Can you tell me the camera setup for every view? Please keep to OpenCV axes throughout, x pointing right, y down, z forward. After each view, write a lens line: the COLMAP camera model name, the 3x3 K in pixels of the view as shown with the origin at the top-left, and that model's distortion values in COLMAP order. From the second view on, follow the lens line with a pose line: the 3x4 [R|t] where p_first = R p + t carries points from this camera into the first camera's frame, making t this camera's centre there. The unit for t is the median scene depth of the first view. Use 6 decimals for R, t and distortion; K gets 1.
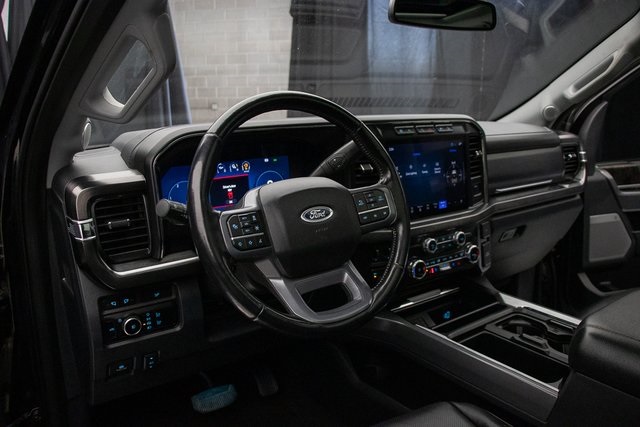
lens RADIAL K [[520.6, 0, 320.0], [0, 520.6, 213.5], [0, 0, 1]] dist [-0.194683, 0.168660]
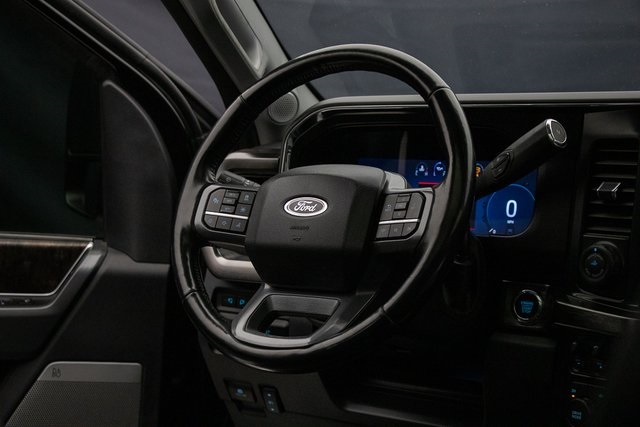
lens RADIAL K [[1250.3, 0, 320.0], [0, 1250.3, 213.5], [0, 0, 1]] dist [0.192869, 0.001480]
pose [[0.317078, 0.071758, -0.945681, 1.203259], [-0.232992, 0.972469, -0.004330, 0.009773], [0.919335, 0.221709, 0.325067, 0.326136]]
